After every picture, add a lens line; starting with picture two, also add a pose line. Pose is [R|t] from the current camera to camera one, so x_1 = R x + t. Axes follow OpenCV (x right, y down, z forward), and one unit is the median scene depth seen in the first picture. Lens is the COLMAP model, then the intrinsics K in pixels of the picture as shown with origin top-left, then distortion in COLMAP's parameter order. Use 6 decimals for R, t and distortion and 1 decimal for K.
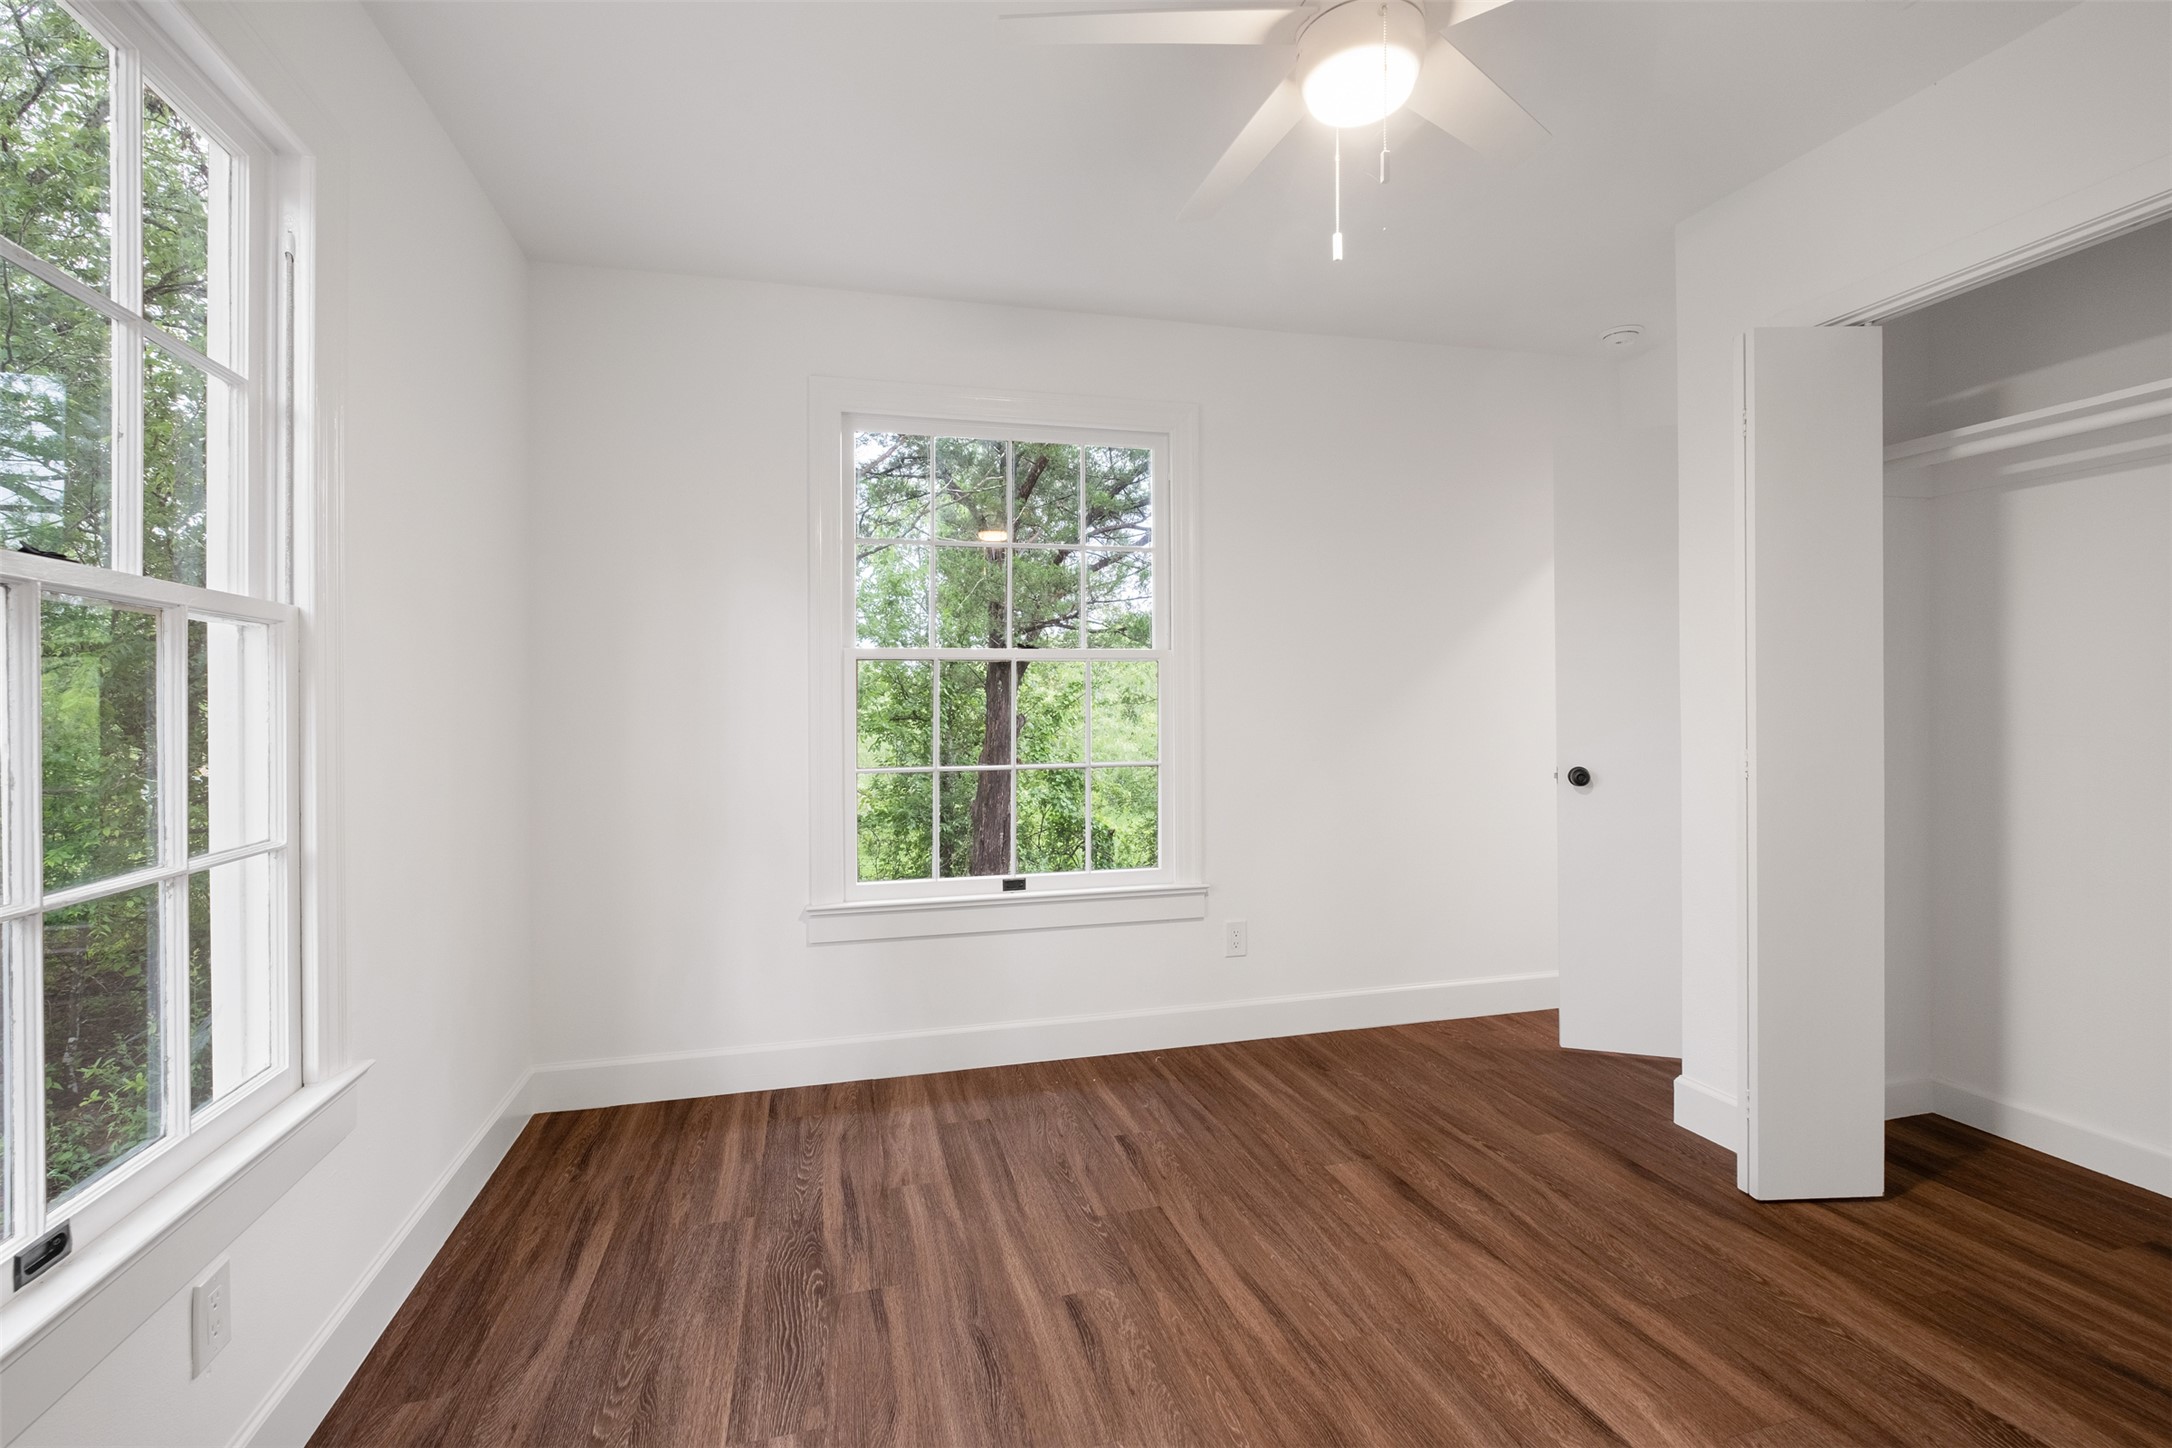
lens RADIAL K [[1001.6, 0, 1059.5], [0, 1001.6, 679.2], [0, 0, 1]] dist [0.001382, -0.007826]
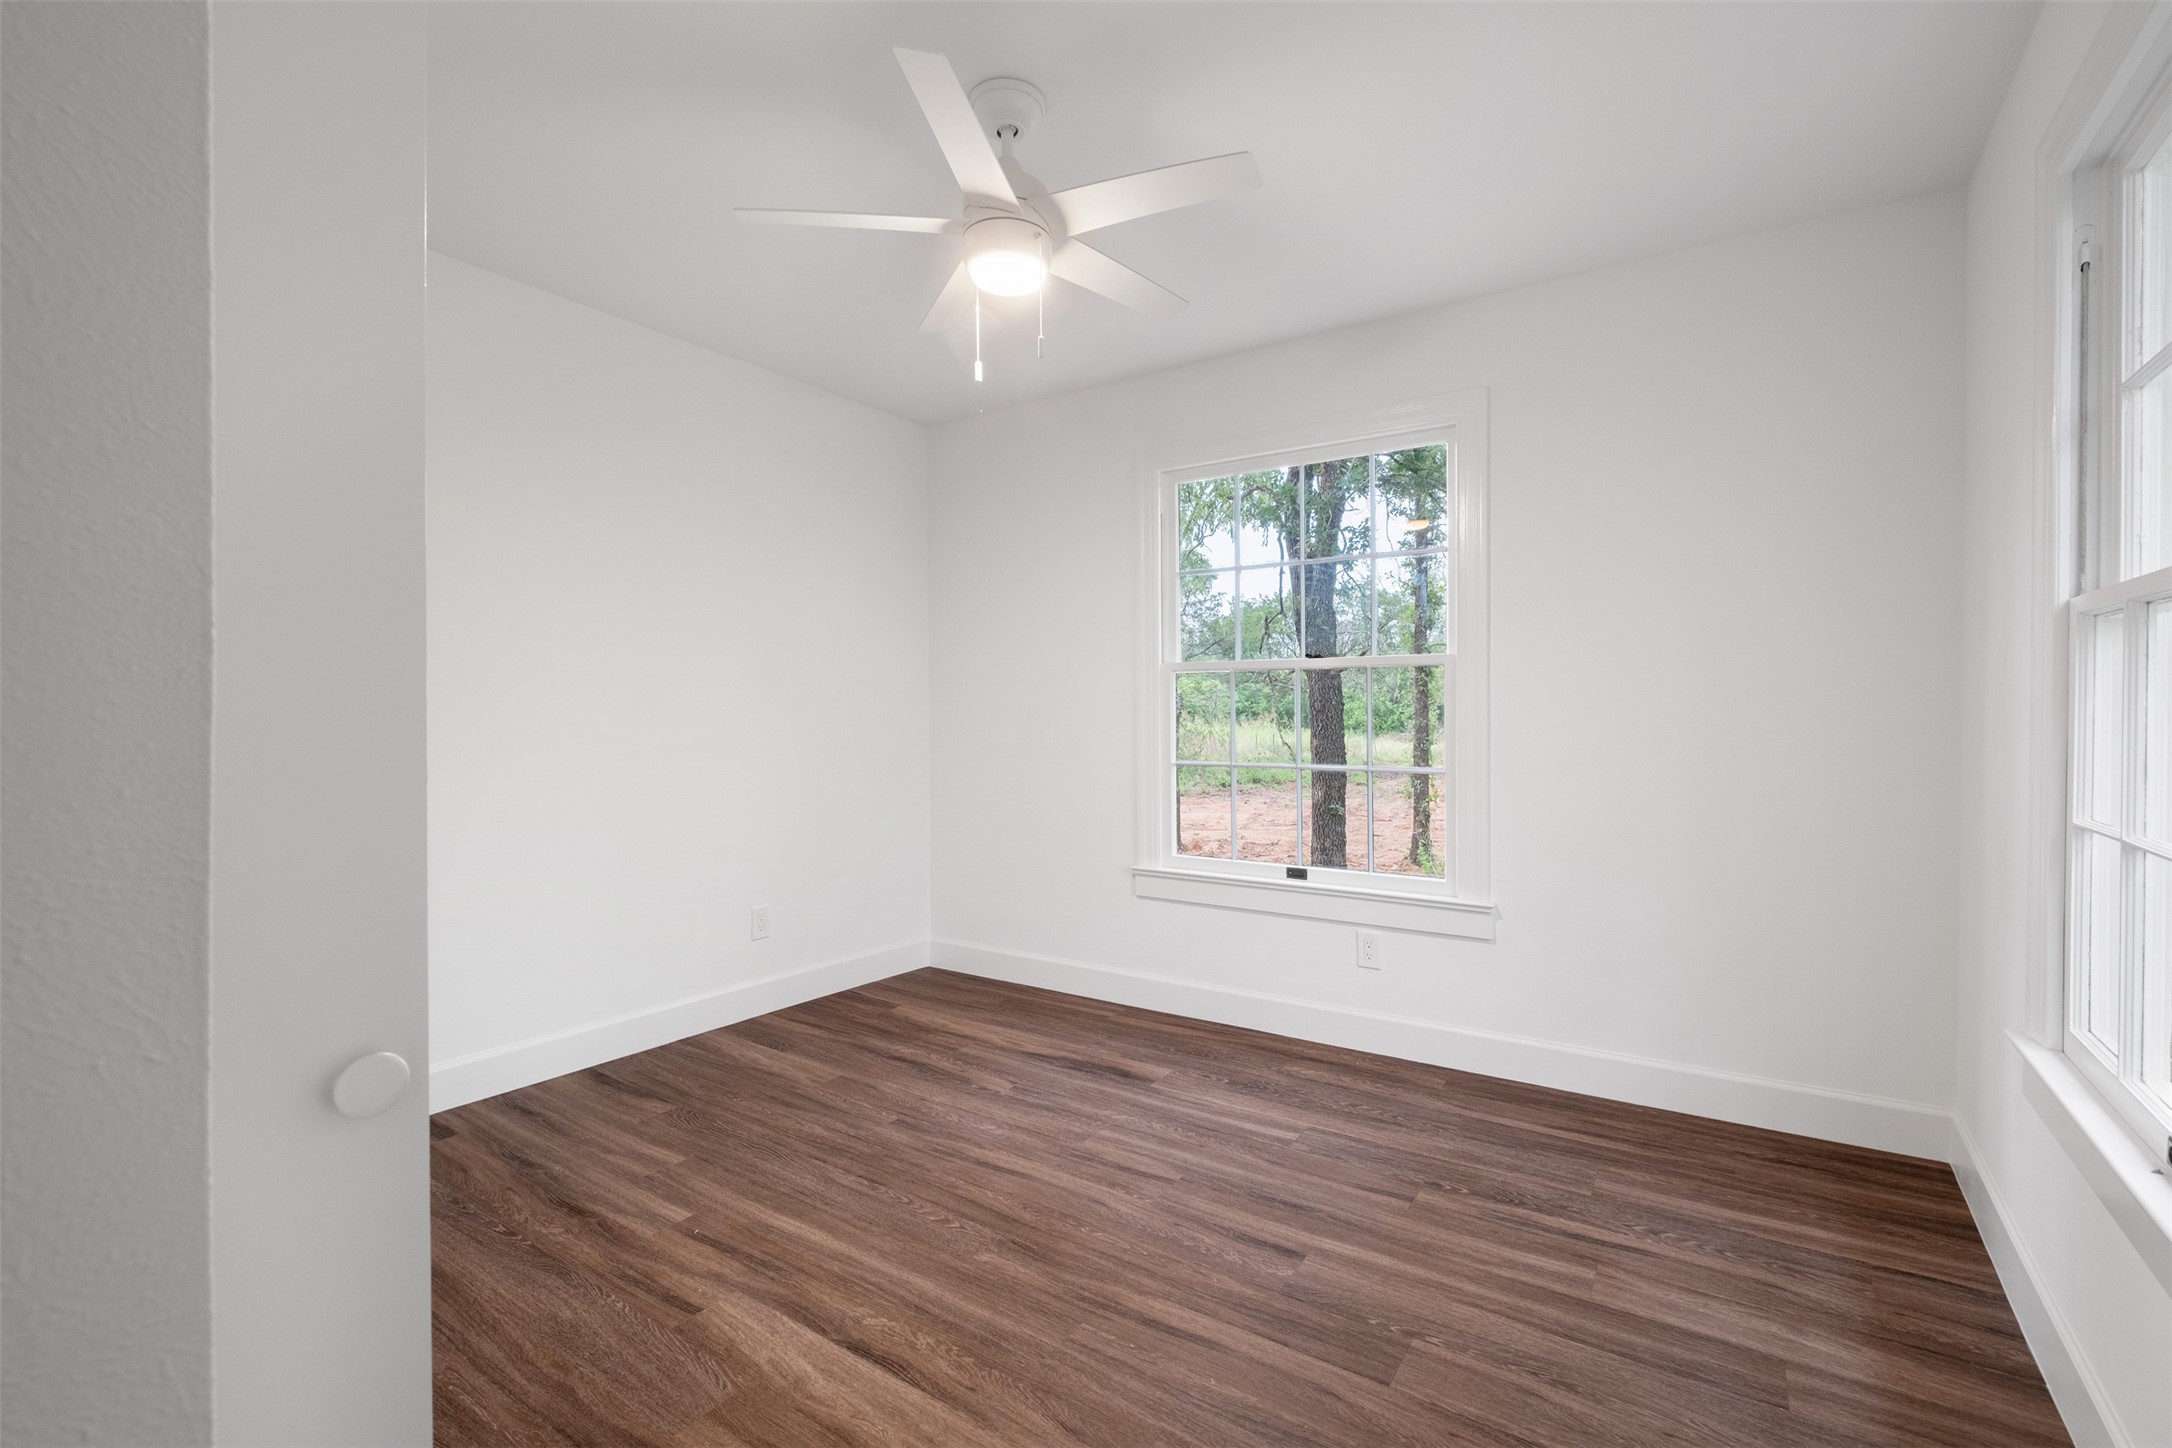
lens RADIAL K [[921.6, 0, 1077.7], [0, 921.6, 717.0], [0, 0, 1]] dist [0.000554, -0.006973]
pose [[-0.762165, 0.021105, -0.647038, 0.800090], [0.028866, 0.999582, -0.001397, 0.026269], [0.646739, -0.019742, -0.762456, 1.560946]]
